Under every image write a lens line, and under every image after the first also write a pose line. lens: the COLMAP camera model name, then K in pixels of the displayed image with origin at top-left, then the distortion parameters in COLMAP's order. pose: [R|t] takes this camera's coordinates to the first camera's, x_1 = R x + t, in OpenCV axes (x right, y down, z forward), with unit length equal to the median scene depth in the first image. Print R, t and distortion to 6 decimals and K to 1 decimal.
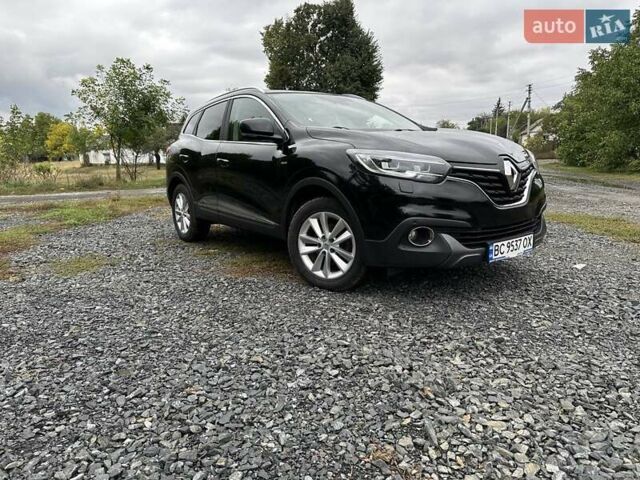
lens RADIAL K [[462.5, 0, 321.4], [0, 462.5, 235.4], [0, 0, 1]] dist [0.107854, -0.150528]
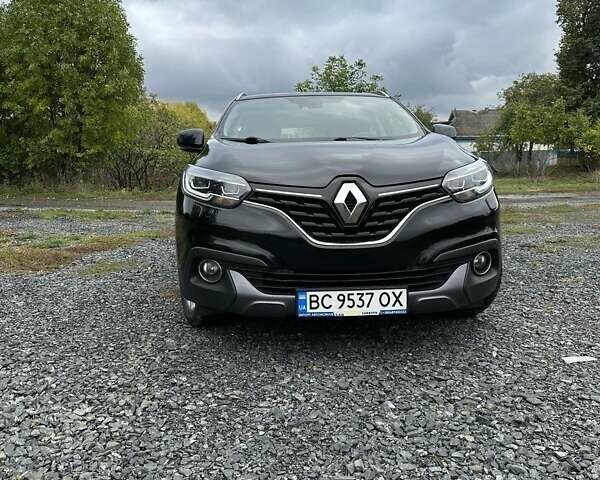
lens RADIAL K [[573.8, 0, 290.9], [0, 573.8, 237.6], [0, 0, 1]] dist [0.133909, -0.250974]
pose [[0.820731, 0.078807, -0.565854, 0.118542], [-0.098259, 0.995153, -0.003922, -0.008815], [0.562802, 0.058820, 0.824496, 0.029535]]
